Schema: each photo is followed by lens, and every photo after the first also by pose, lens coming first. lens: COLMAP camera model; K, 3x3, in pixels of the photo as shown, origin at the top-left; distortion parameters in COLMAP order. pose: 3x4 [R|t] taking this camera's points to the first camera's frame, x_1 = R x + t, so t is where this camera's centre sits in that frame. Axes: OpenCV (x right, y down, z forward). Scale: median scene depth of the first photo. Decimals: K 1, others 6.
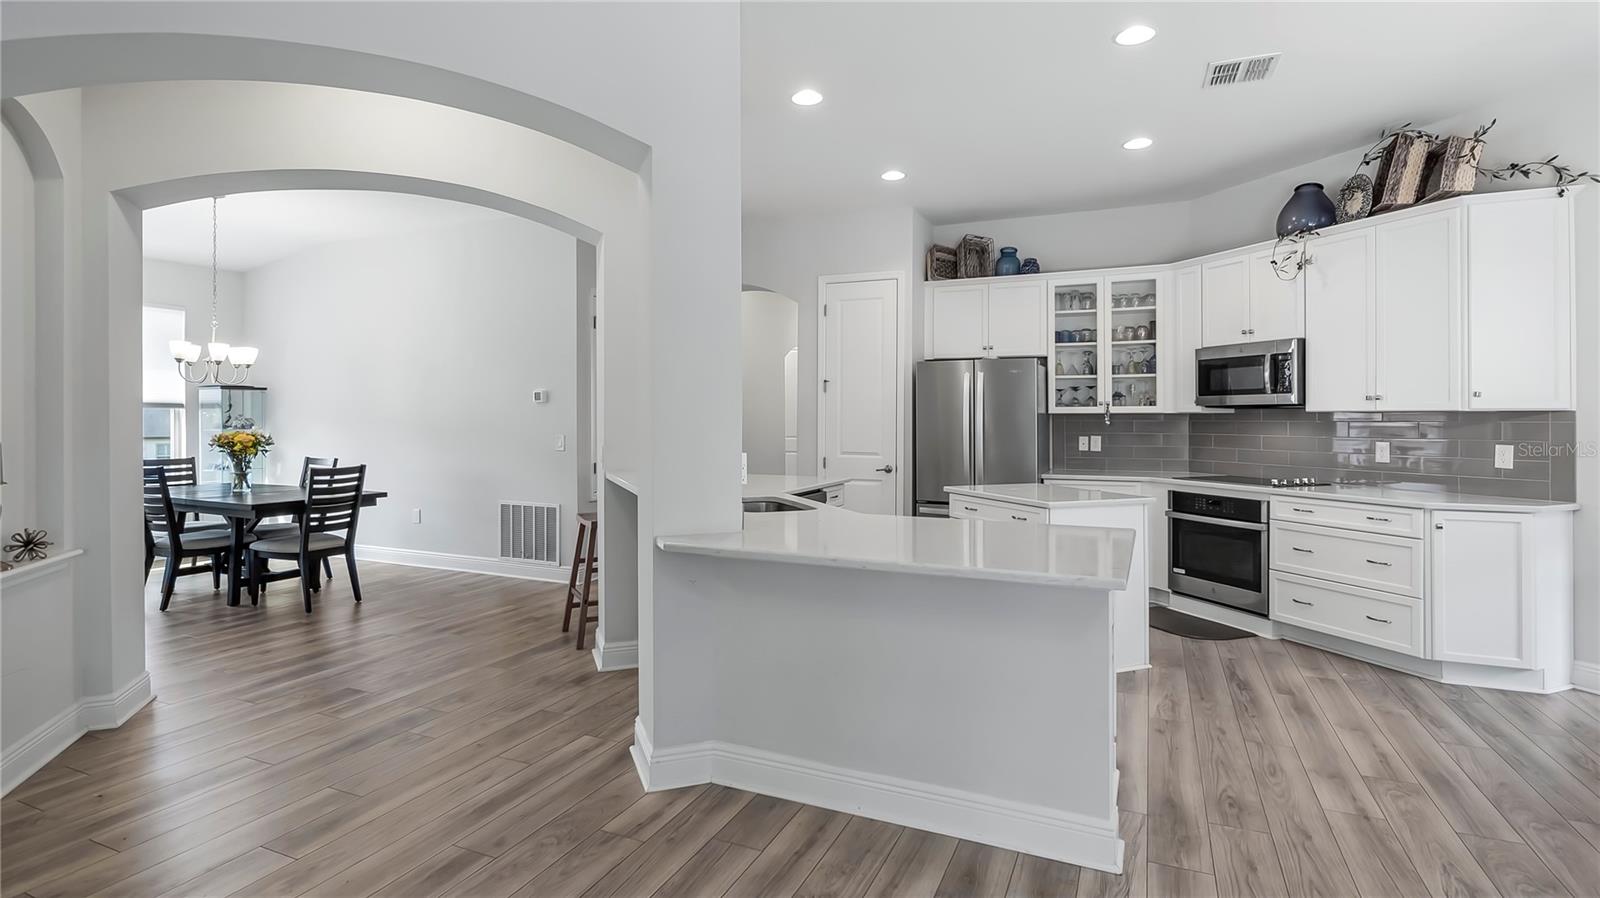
lens RADIAL K [[759.2, 0, 816.7], [0, 759.2, 417.2], [0, 0, 1]] dist [0.002153, -0.000550]
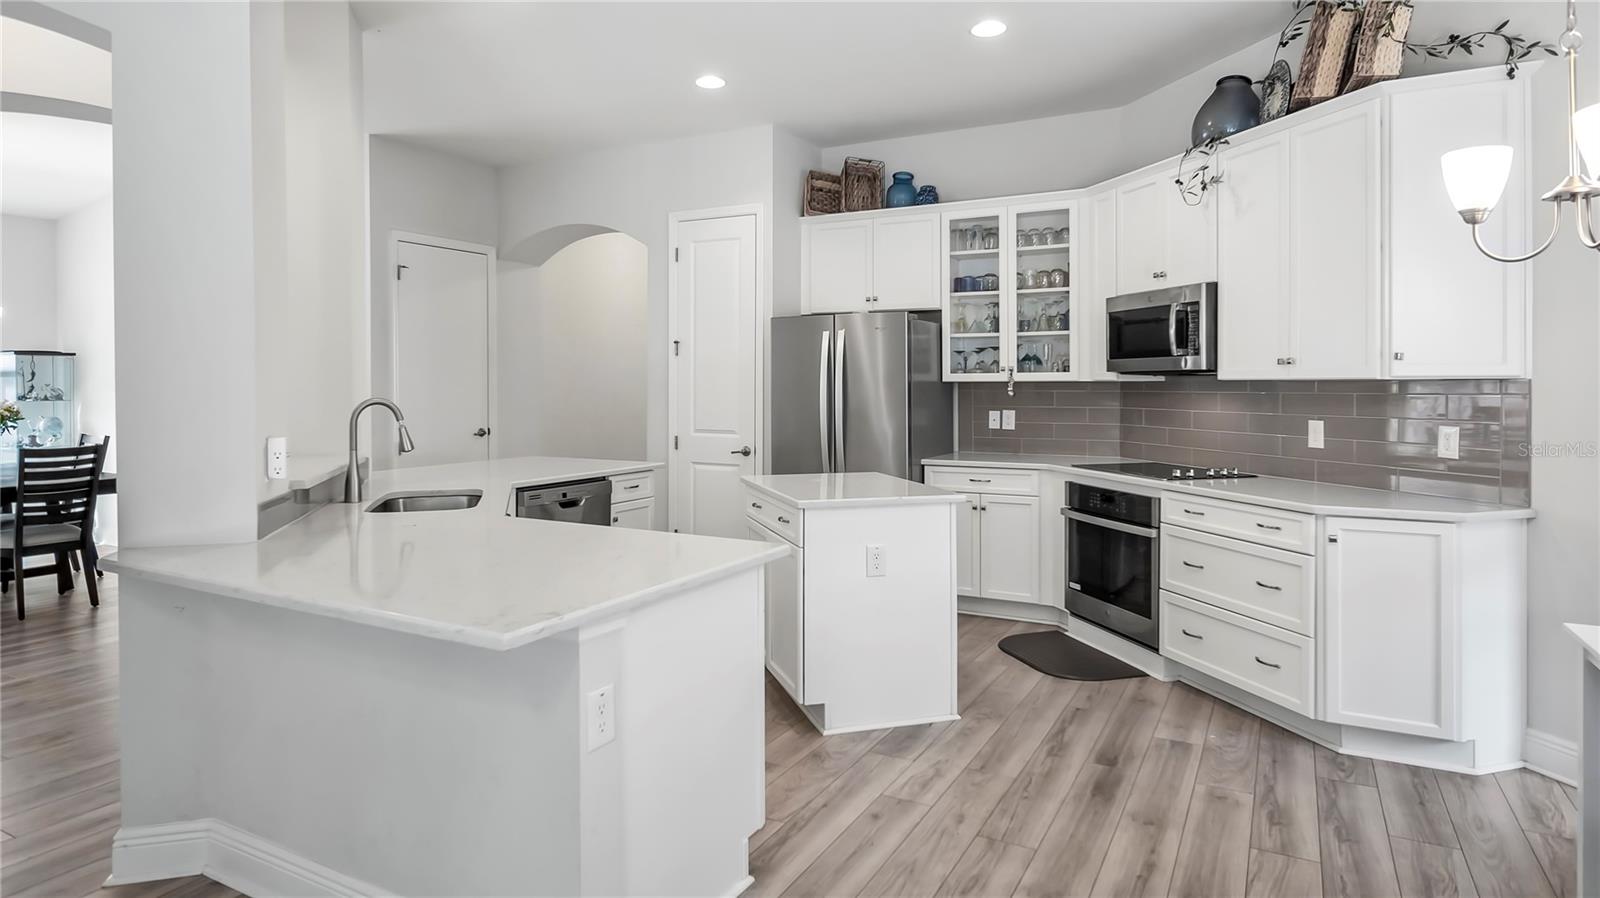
lens RADIAL K [[879.4, 0, 818.3], [0, 879.4, 390.5], [0, 0, 1]] dist [-0.001114, 0.000676]
pose [[0.997187, -0.000808, -0.074955, 0.271459], [0.001375, 0.999971, 0.007516, -0.003213], [0.074947, -0.007598, 0.997159, 0.088667]]
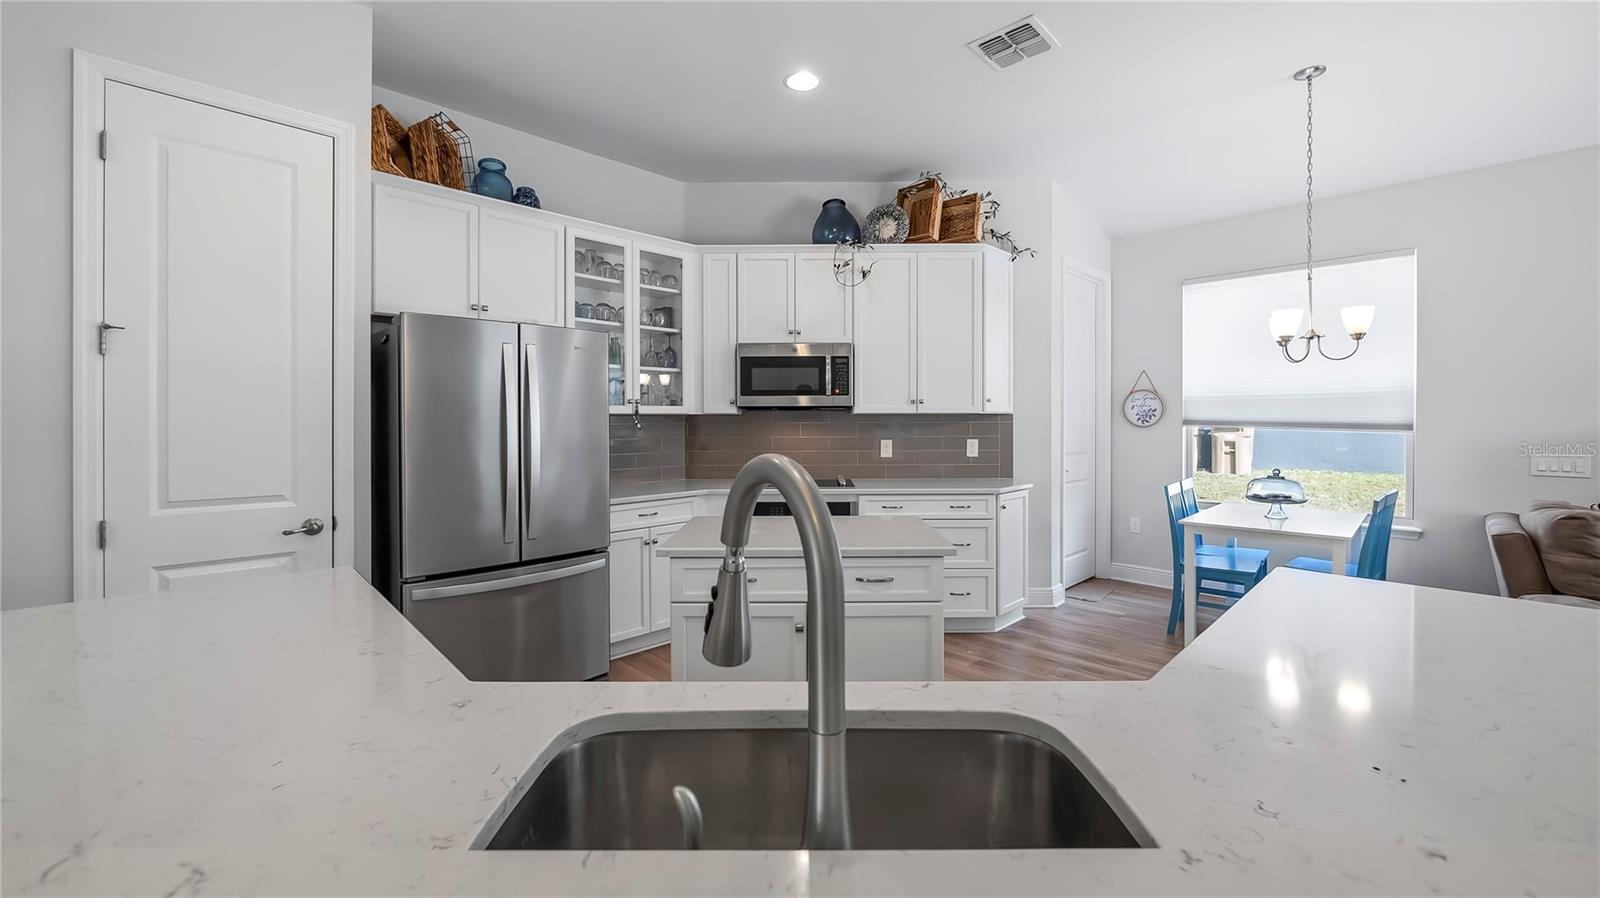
lens RADIAL K [[640.0, 0, 791.0], [0, 640.0, 420.3], [0, 0, 1]] dist [-0.001395, -0.000145]
pose [[0.379034, -0.000511, 0.925383, -0.186479], [0.002681, 0.999996, -0.000546, 0.002385], [-0.925379, 0.002688, 0.379034, 0.640963]]
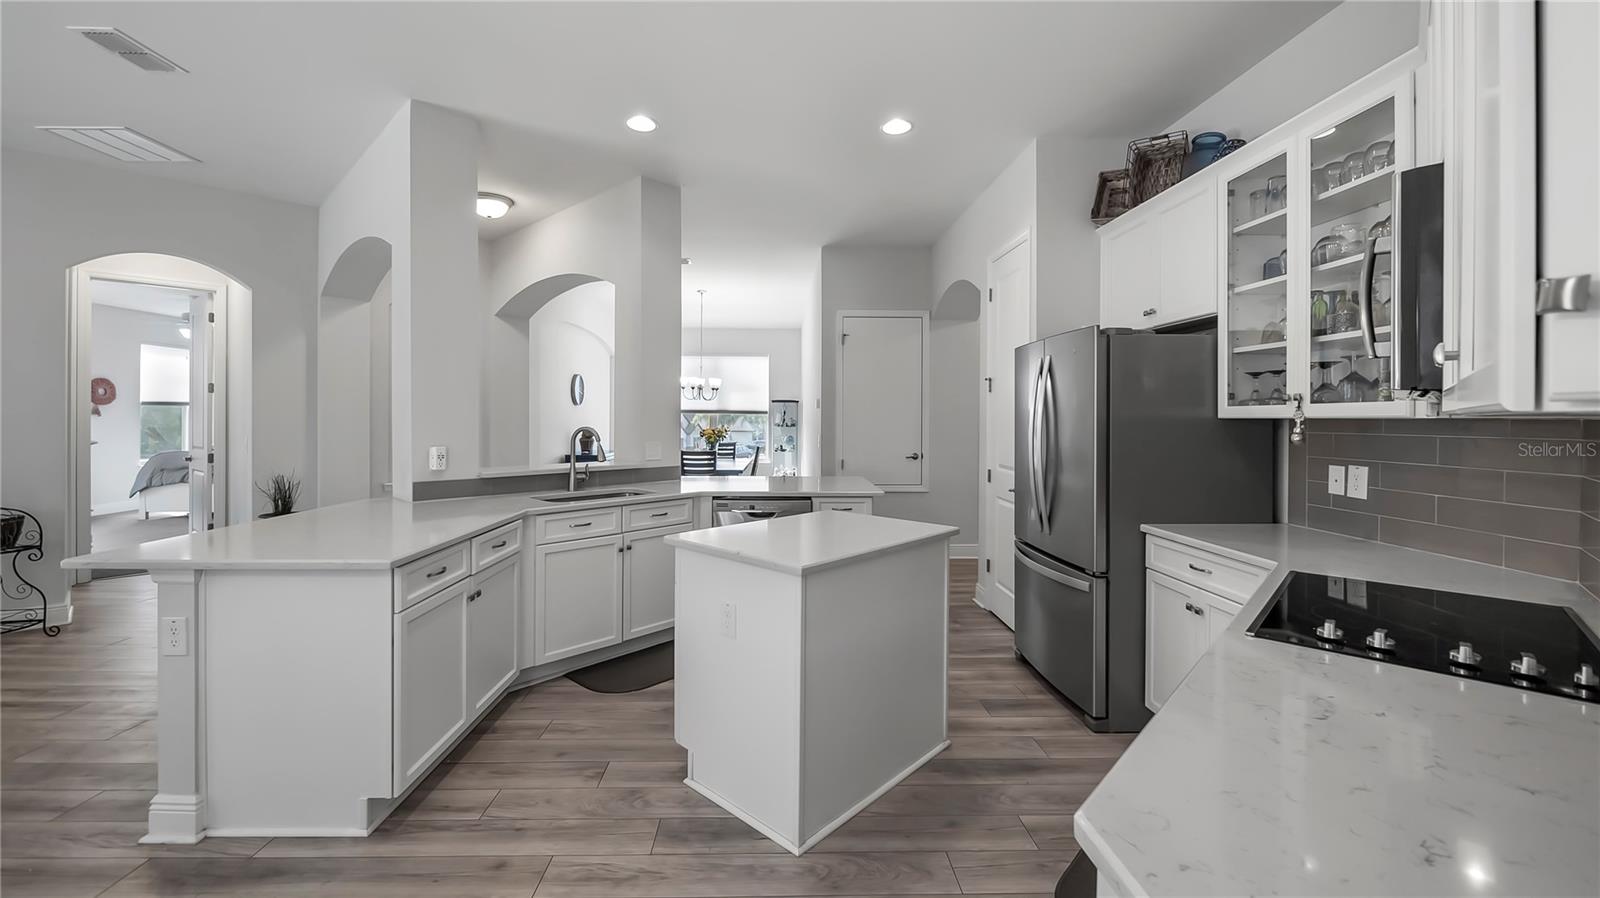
lens RADIAL K [[640.0, 0, 791.0], [0, 640.0, 420.3], [0, 0, 1]] dist [-0.001395, -0.000145]
pose [[0.429012, 0.005140, -0.903284, 0.651580], [-0.003462, 0.999986, 0.004046, -0.004684], [0.903292, 0.001391, 0.429024, 0.581152]]
